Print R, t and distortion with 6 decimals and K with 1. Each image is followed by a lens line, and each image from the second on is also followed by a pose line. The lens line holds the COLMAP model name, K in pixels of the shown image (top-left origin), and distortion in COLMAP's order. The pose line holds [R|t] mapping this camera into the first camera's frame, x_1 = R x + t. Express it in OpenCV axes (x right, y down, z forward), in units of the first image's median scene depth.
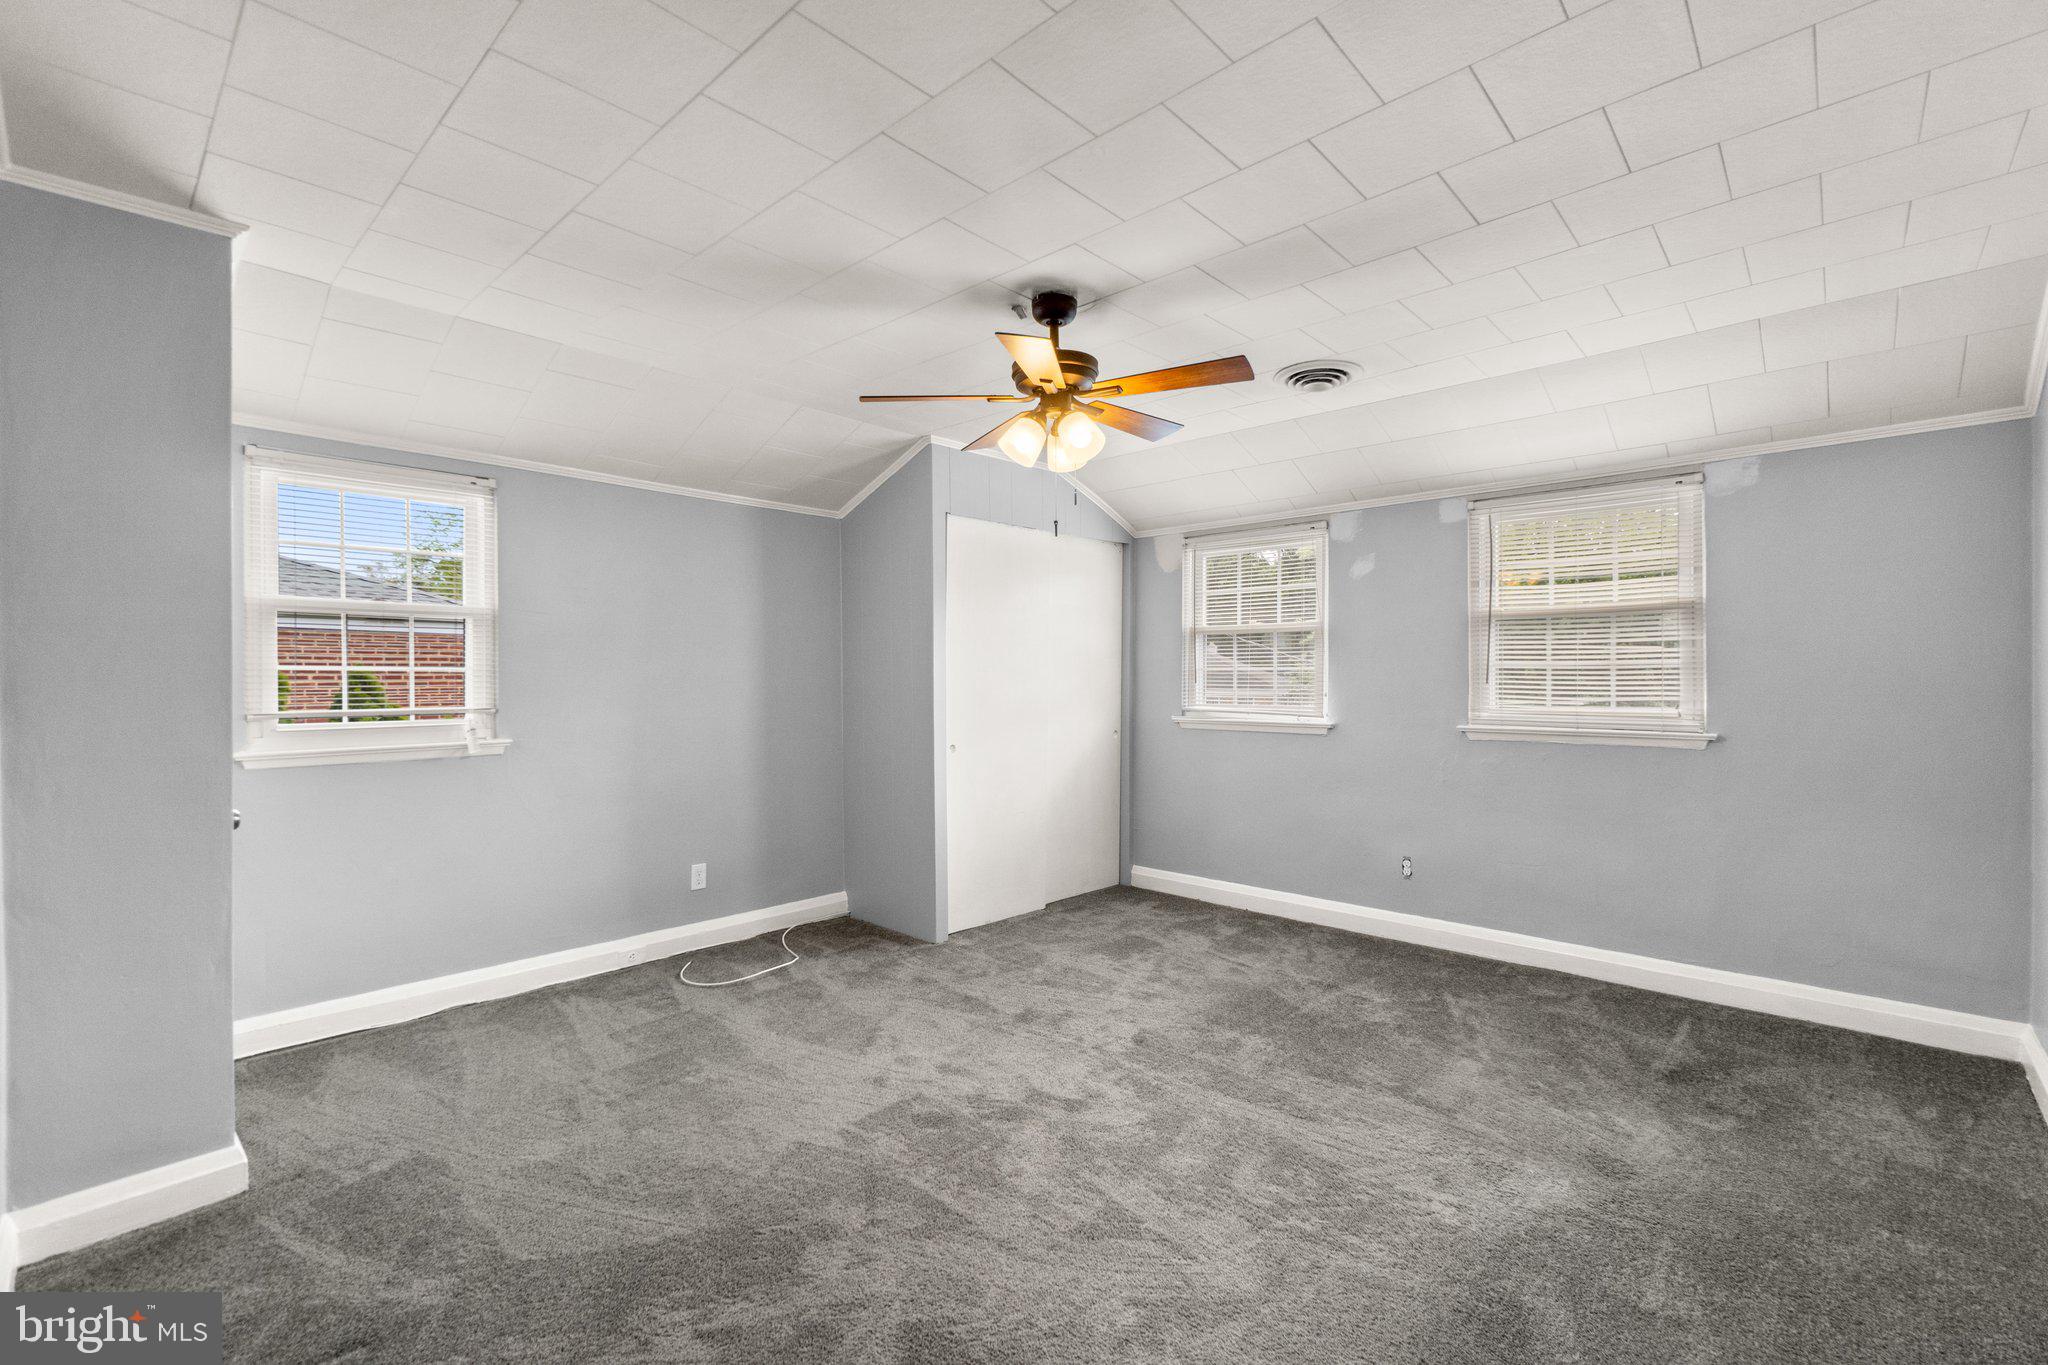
lens RADIAL K [[881.3, 0, 1019.7], [0, 881.3, 675.4], [0, 0, 1]] dist [-0.001368, 0.000056]
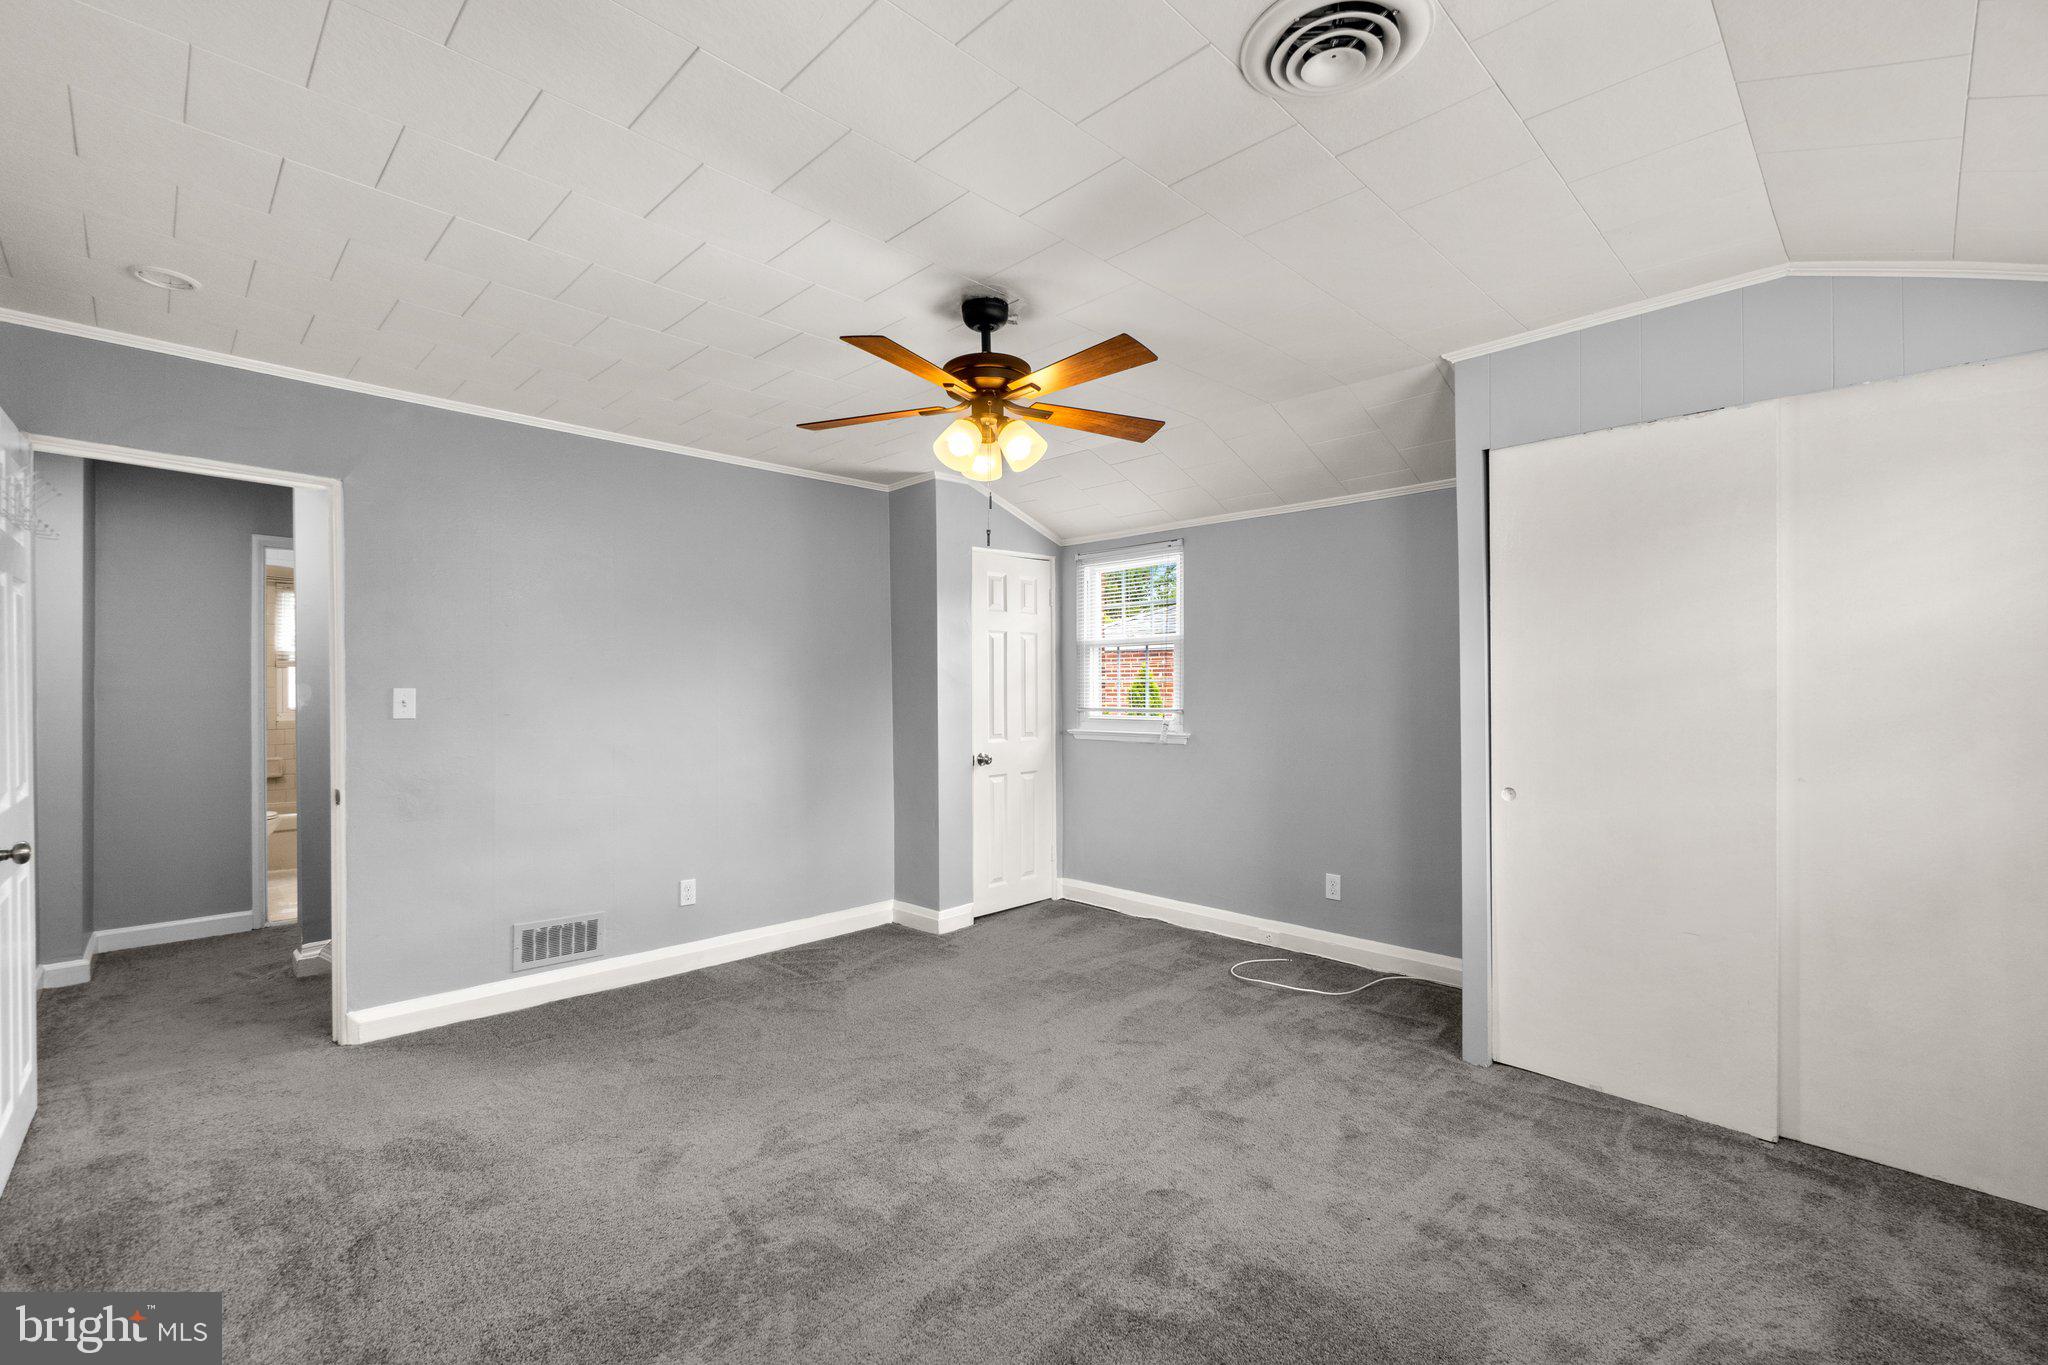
lens RADIAL K [[888.3, 0, 1022.5], [0, 888.3, 686.7], [0, 0, 1]] dist [-0.000520, 0.001139]
pose [[-0.032449, 0.003229, -0.999468, 0.765053], [0.004130, 0.999987, 0.003097, -0.002485], [0.999465, -0.004027, -0.032462, 0.805503]]
